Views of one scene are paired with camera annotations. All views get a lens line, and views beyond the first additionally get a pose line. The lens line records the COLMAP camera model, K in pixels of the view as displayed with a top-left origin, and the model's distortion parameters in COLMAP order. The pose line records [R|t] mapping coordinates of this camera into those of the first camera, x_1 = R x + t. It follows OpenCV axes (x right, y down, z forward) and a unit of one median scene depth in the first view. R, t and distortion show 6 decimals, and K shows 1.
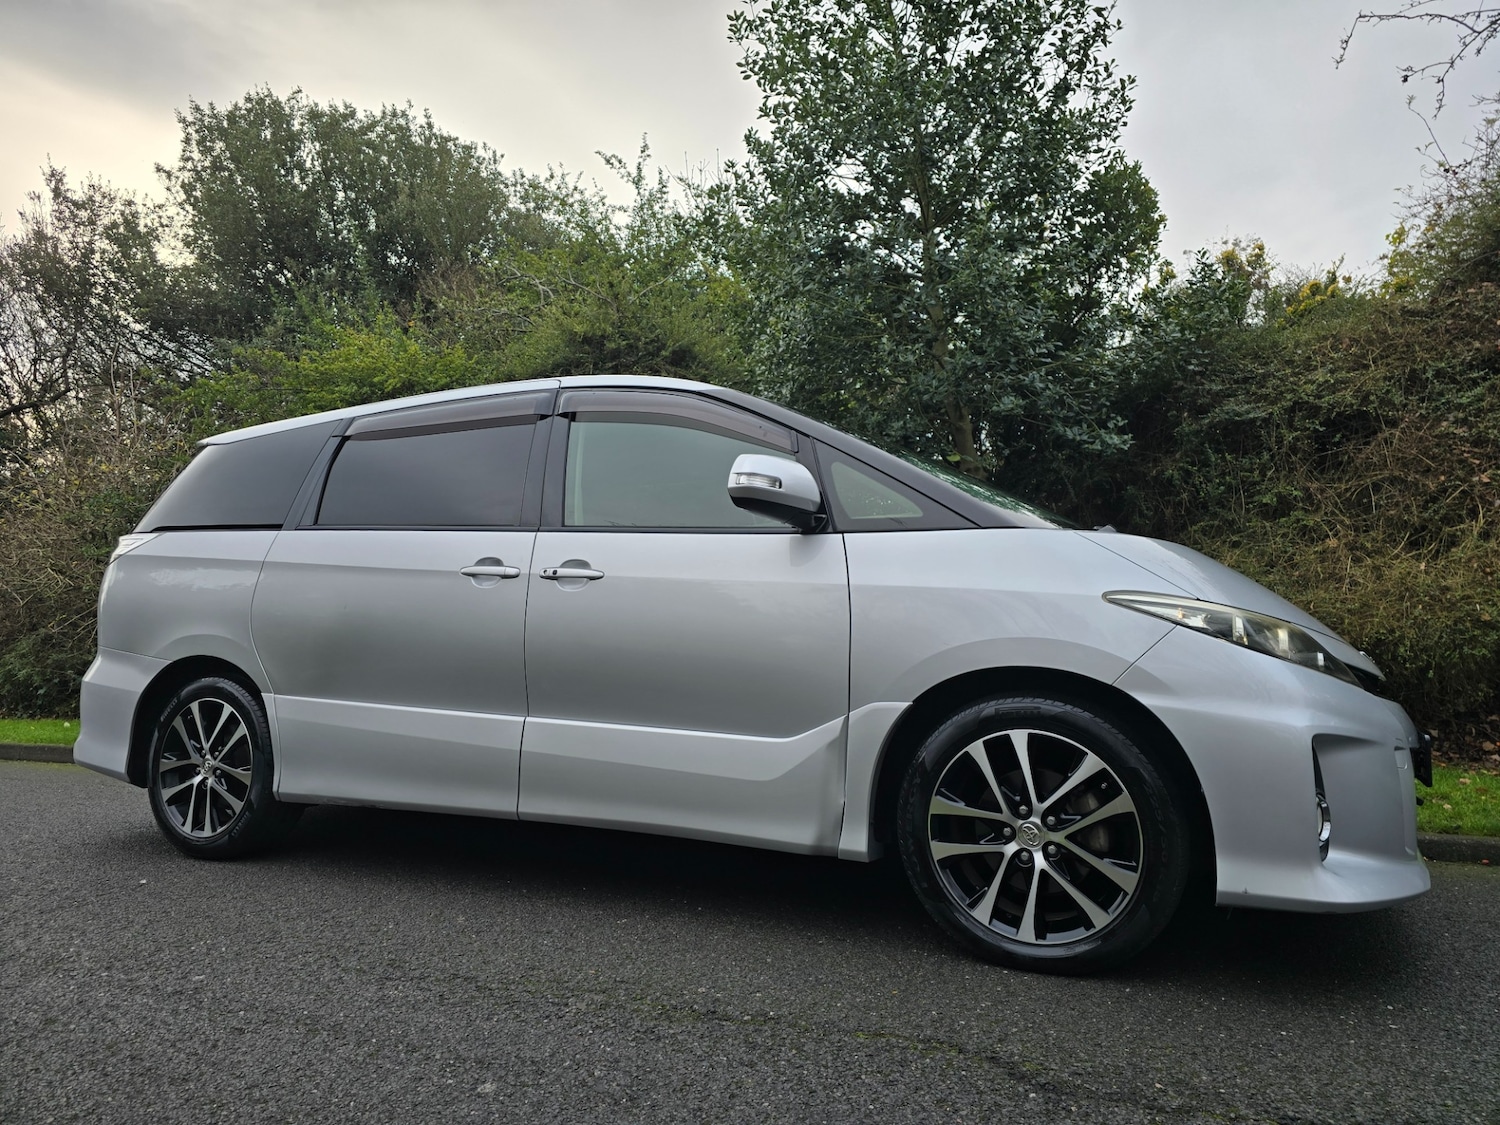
lens RADIAL K [[1002.5, 0, 743.9], [0, 1002.5, 560.9], [0, 0, 1]] dist [0.063822, -0.054353]
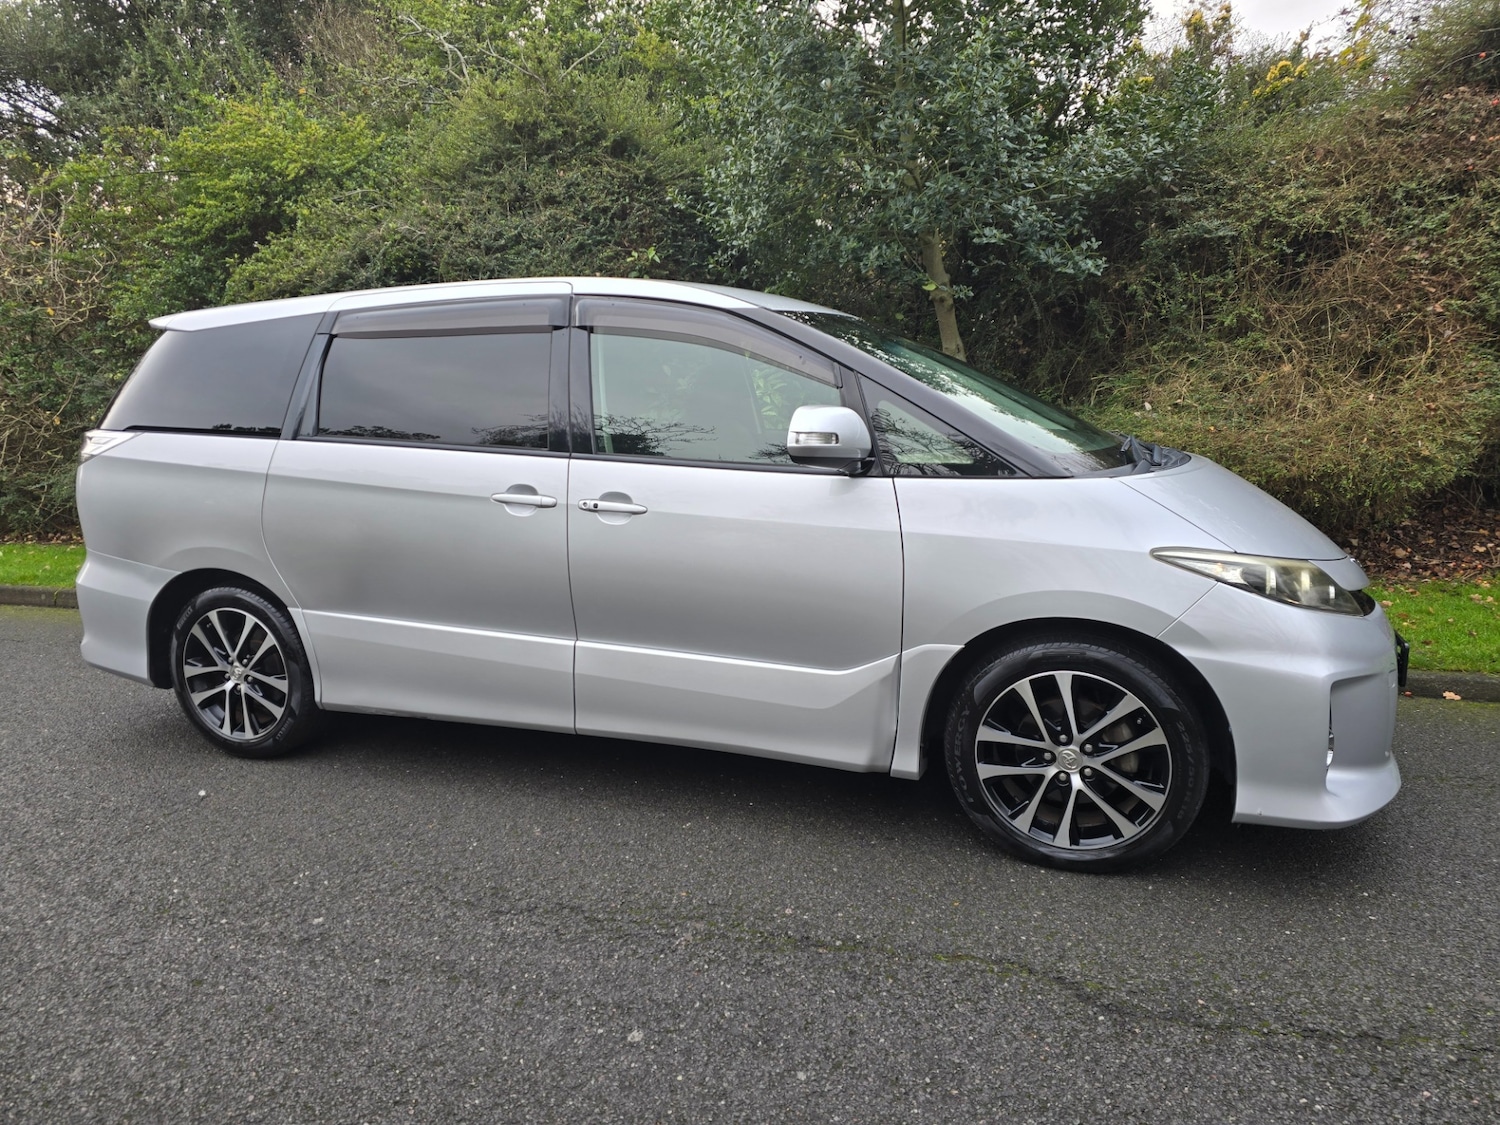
lens RADIAL K [[1002.5, 0, 740.4], [0, 1002.5, 553.4], [0, 0, 1]] dist [0.063822, -0.054353]
pose [[0.995311, -0.044773, 0.085742, -0.130903], [0.021757, 0.967334, 0.252571, -0.190960], [-0.094249, -0.249521, 0.963772, 0.007100]]
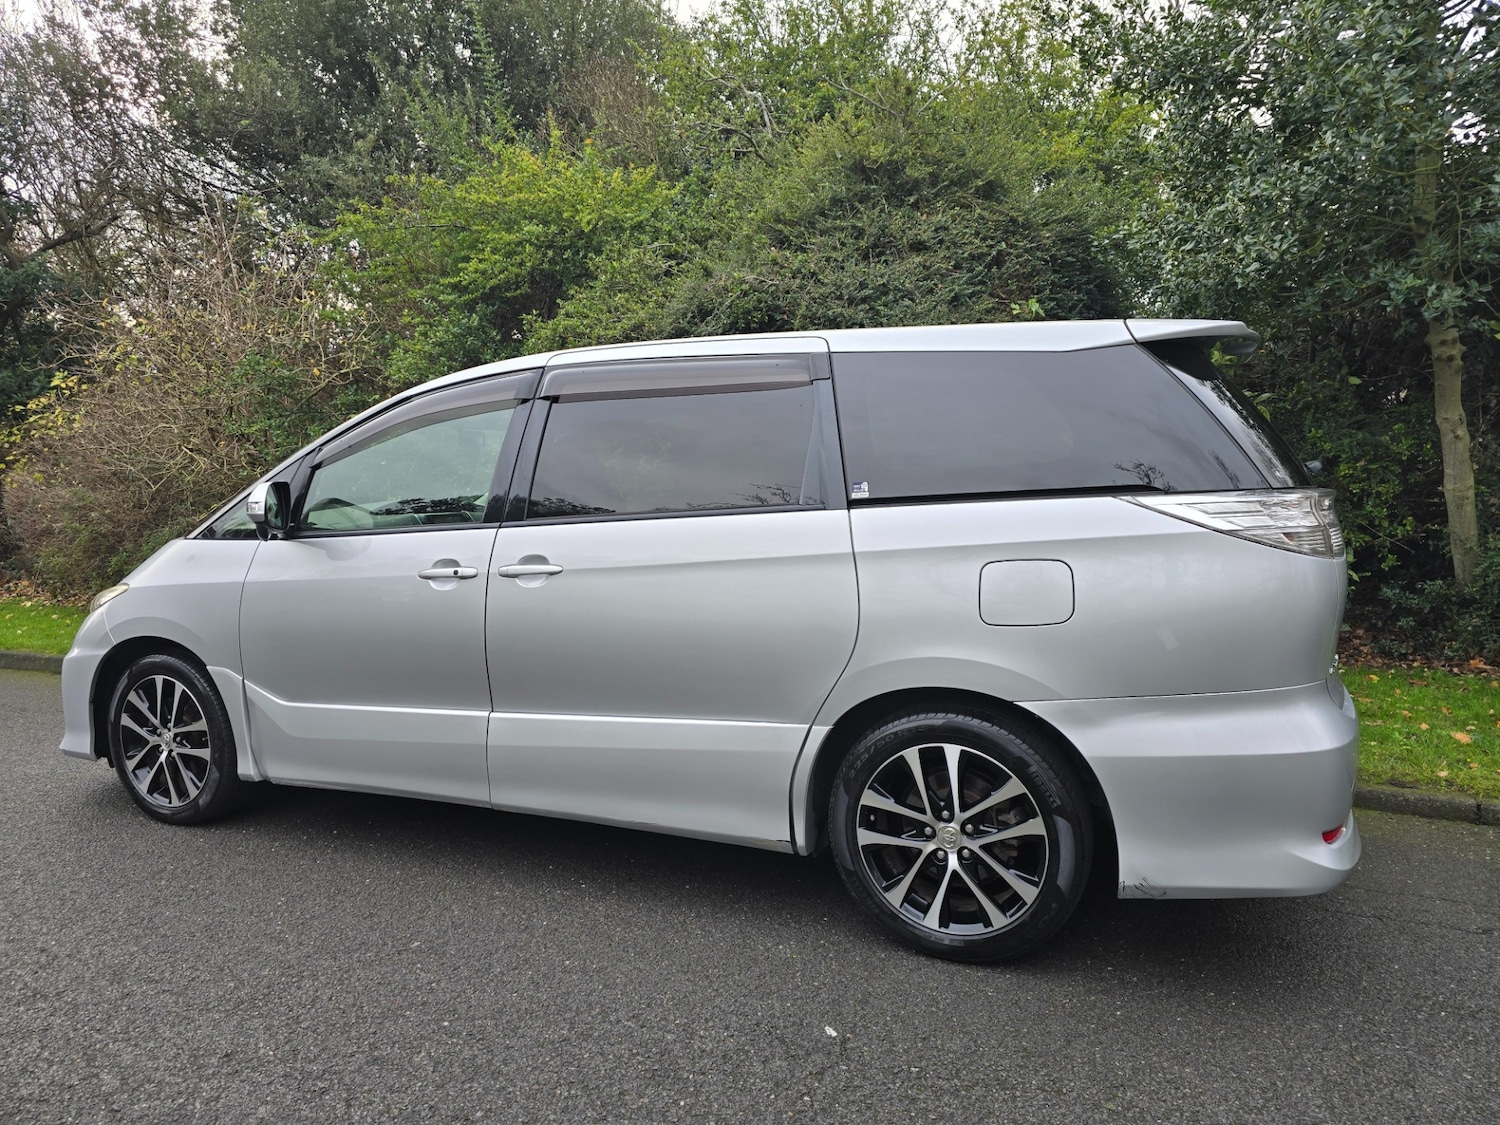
lens RADIAL K [[1002.5, 0, 741.3], [0, 1002.5, 567.0], [0, 0, 1]] dist [0.063822, -0.054353]
pose [[0.999628, -0.012387, 0.024313, -0.730346], [0.007778, 0.983405, 0.181256, -0.138947], [-0.026155, -0.181000, 0.983135, 0.412073]]
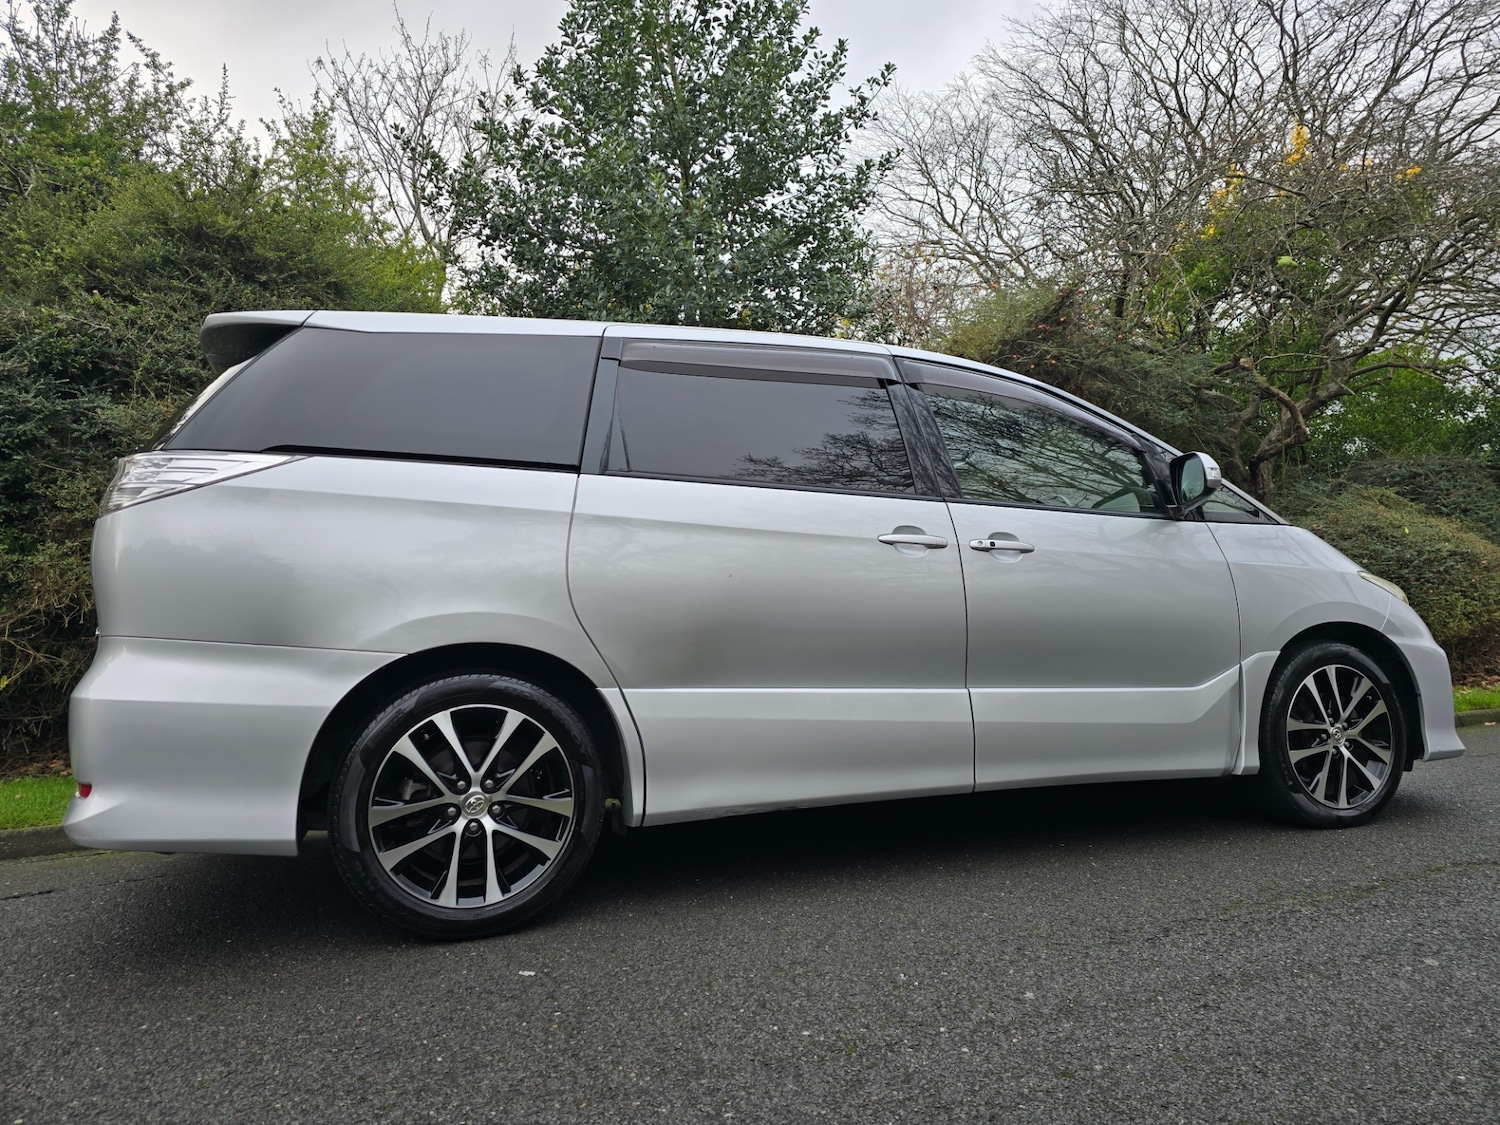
lens RADIAL K [[1002.5, 0, 751.1], [0, 1002.5, 553.5], [0, 0, 1]] dist [0.063822, -0.054353]
pose [[0.689758, 0.033805, 0.723251, -1.083849], [-0.030739, 0.999376, -0.017396, 0.045894], [-0.723388, -0.010233, 0.690366, 0.470997]]
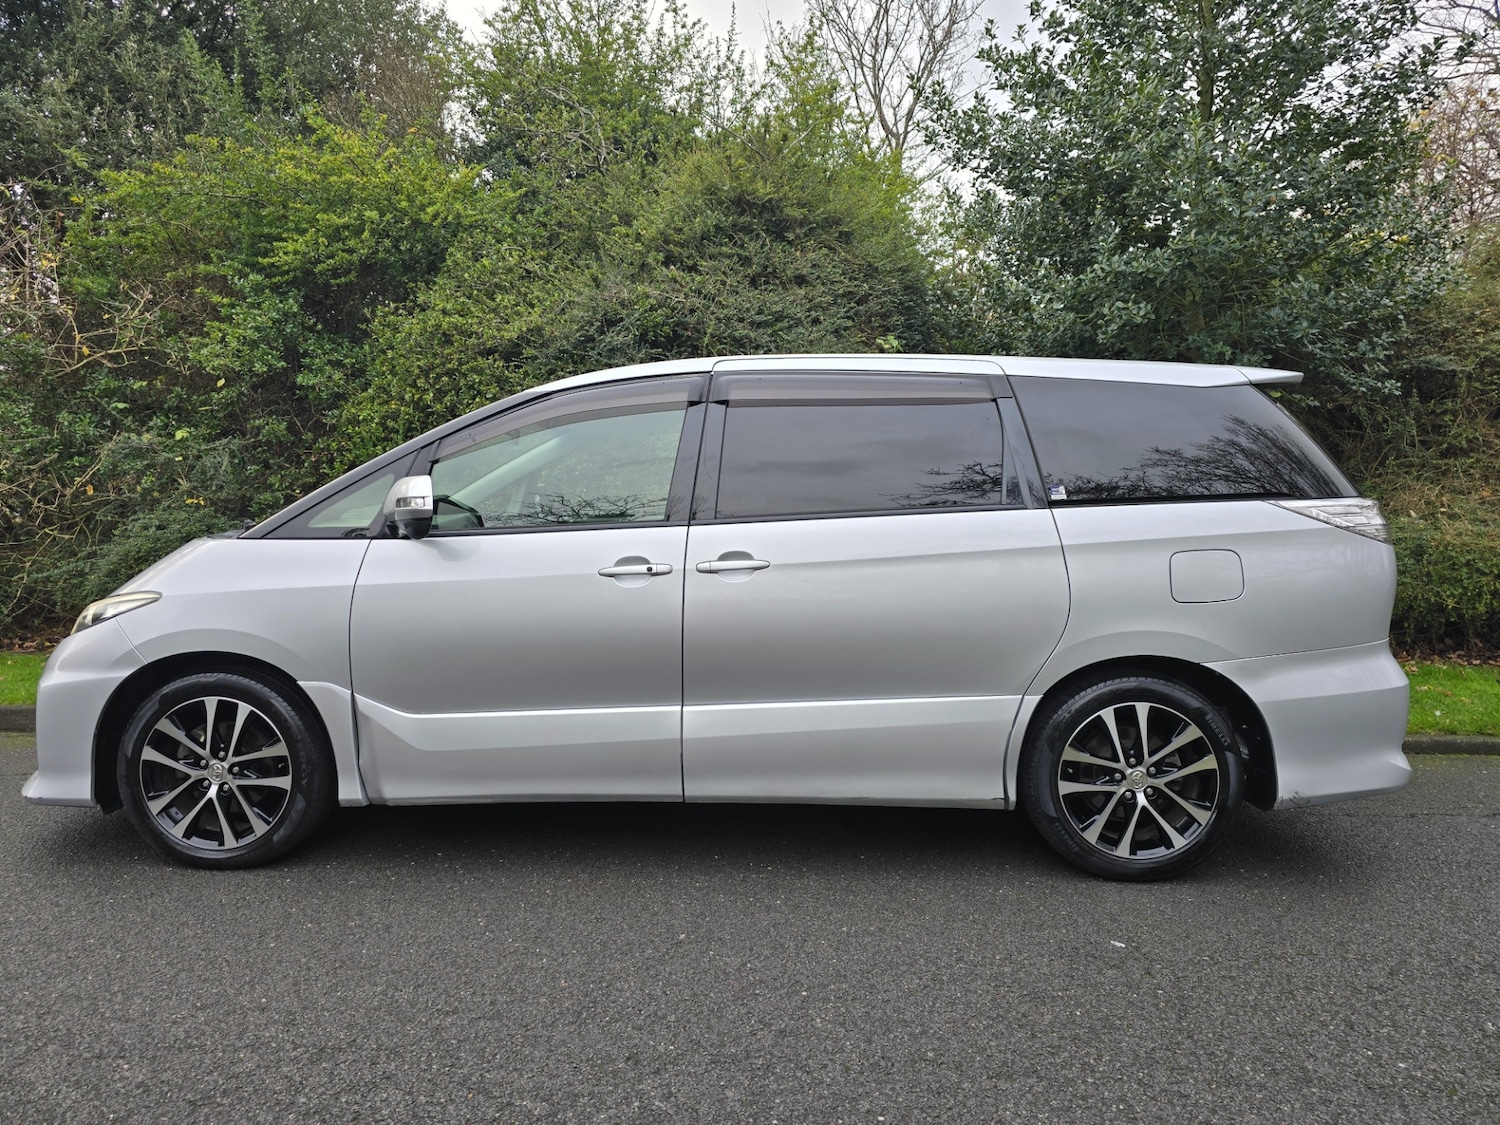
lens RADIAL K [[1002.5, 0, 744.9], [0, 1002.5, 559.1], [0, 0, 1]] dist [0.063822, -0.054353]
pose [[0.915101, -0.016735, 0.402877, -1.320211], [-0.047094, 0.987865, 0.148004, -0.116914], [-0.400465, -0.154411, 0.903208, 0.460947]]
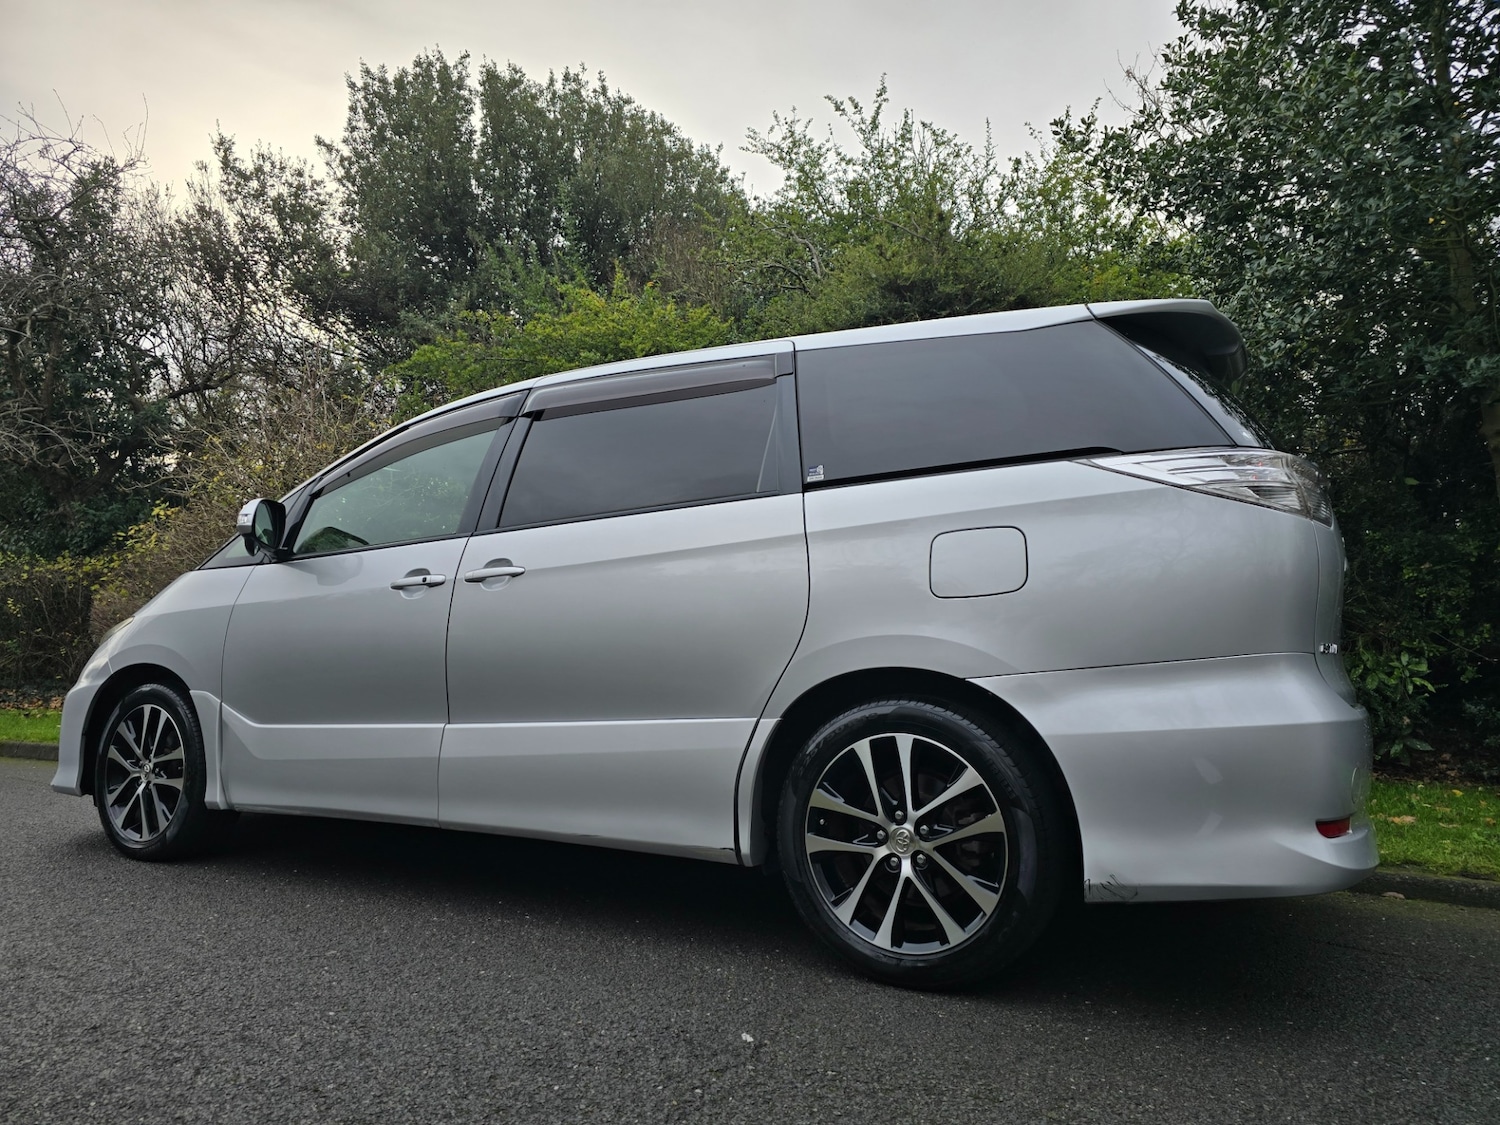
lens RADIAL K [[1002.5, 0, 742.1], [0, 1002.5, 567.5], [0, 0, 1]] dist [0.063822, -0.054353]
pose [[0.998041, 0.009968, -0.061764, -0.613481], [-0.010093, 0.999948, -0.001709, 0.036255], [0.061743, 0.002329, 0.998089, 0.430332]]
